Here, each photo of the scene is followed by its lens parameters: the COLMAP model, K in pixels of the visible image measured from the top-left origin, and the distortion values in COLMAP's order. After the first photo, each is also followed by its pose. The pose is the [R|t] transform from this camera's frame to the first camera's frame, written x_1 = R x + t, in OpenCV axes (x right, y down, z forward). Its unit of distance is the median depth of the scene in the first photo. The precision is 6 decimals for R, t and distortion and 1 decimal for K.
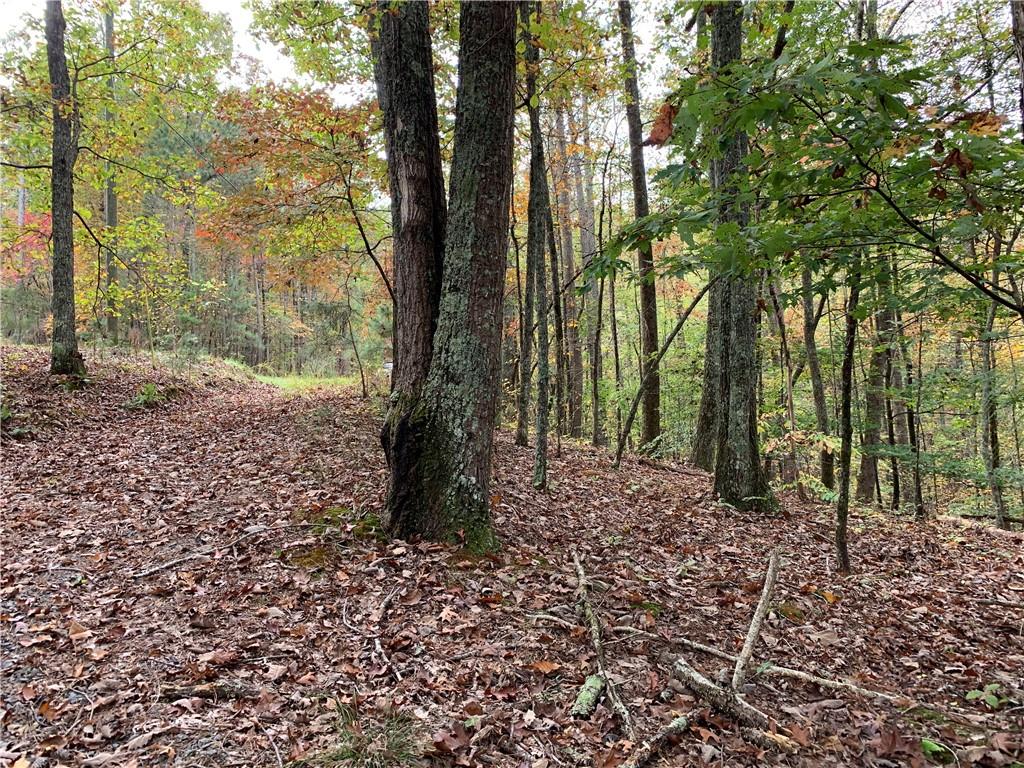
lens RADIAL K [[780.1, 0, 523.6], [0, 780.1, 377.7], [0, 0, 1]] dist [0.004646, -0.004652]
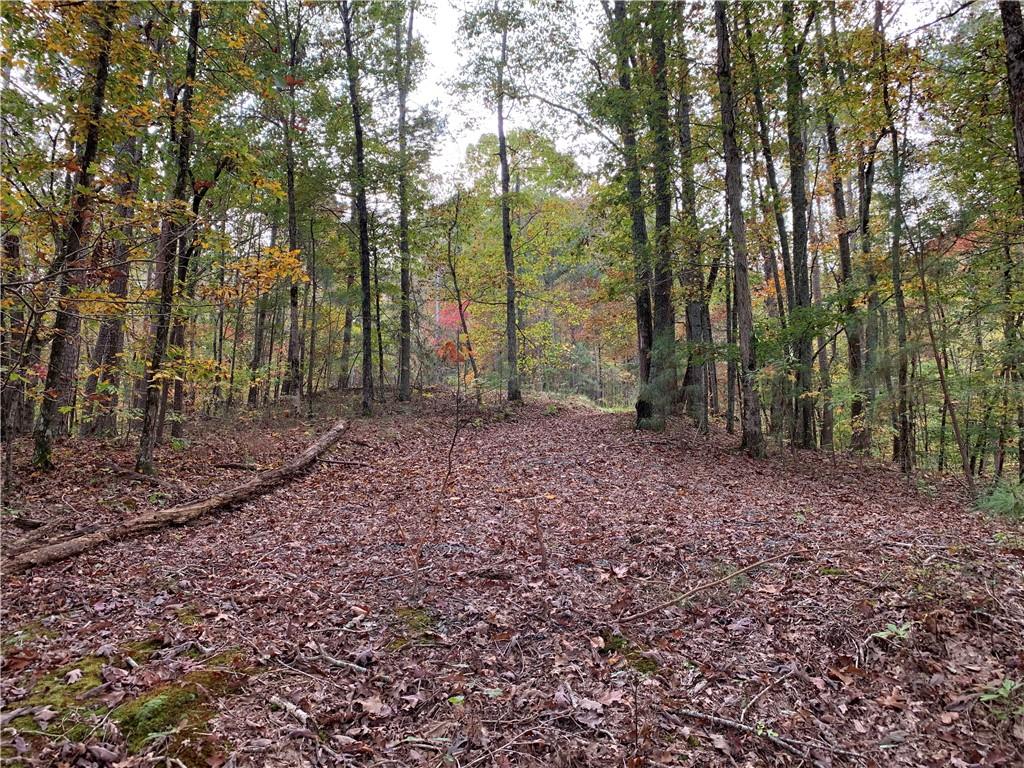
lens RADIAL K [[780.1, 0, 523.6], [0, 780.1, 377.7], [0, 0, 1]] dist [0.004646, -0.004652]
pose [[0.914635, -0.004220, -0.404259, 0.165339], [-0.019149, 0.998371, -0.053748, 0.025148], [0.403827, 0.056901, 0.913064, -0.513341]]
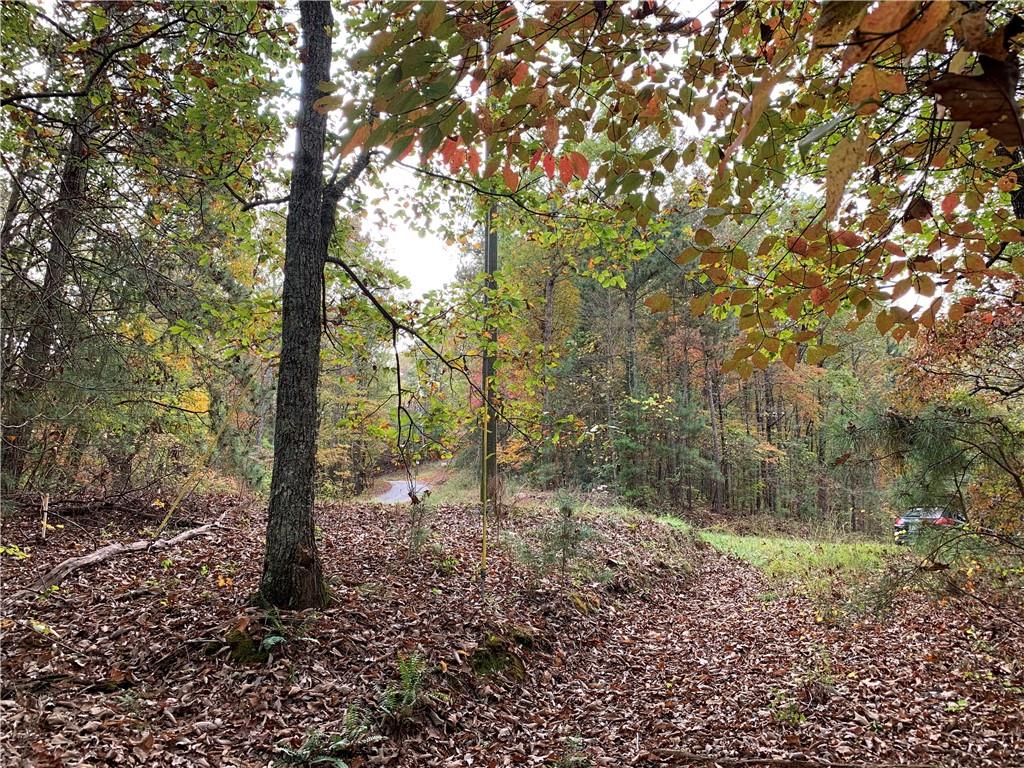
lens RADIAL K [[780.1, 0, 523.6], [0, 780.1, 377.7], [0, 0, 1]] dist [0.004646, -0.004652]
pose [[0.840932, -0.069363, -0.536677, -0.128494], [-0.010177, 0.989549, -0.143840, -0.040334], [0.541045, 0.126422, 0.831437, 0.395500]]
